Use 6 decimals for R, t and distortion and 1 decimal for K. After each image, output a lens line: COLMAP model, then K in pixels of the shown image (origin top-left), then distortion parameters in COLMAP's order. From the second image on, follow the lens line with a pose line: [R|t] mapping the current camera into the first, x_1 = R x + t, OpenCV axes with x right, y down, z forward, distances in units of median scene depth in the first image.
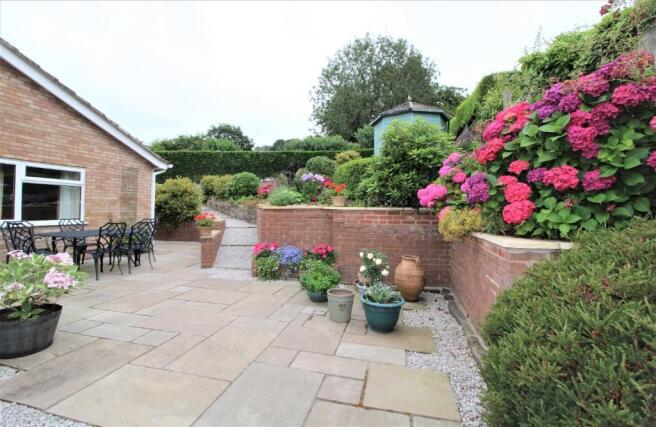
lens RADIAL K [[292.9, 0, 328.0], [0, 292.9, 213.5], [0, 0, 1]] dist [-0.001593, -0.000087]
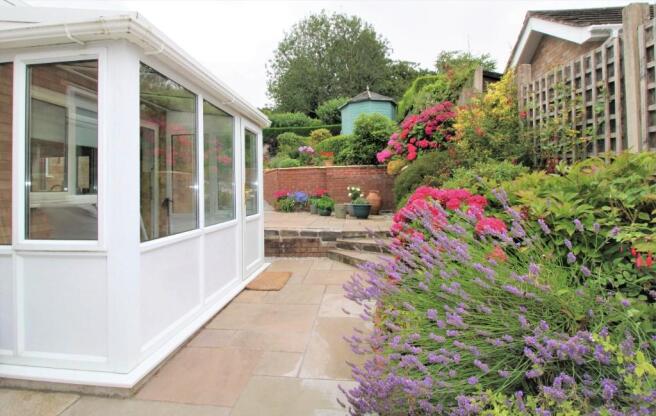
lens RADIAL K [[307.0, 0, 326.6], [0, 307.0, 195.0], [0, 0, 1]] dist [0.001999, 0.000054]
pose [[0.989835, -0.031152, 0.138765, -0.117280], [0.029513, 0.999468, 0.013858, 0.060188], [-0.139123, -0.009622, 0.990228, -0.362304]]
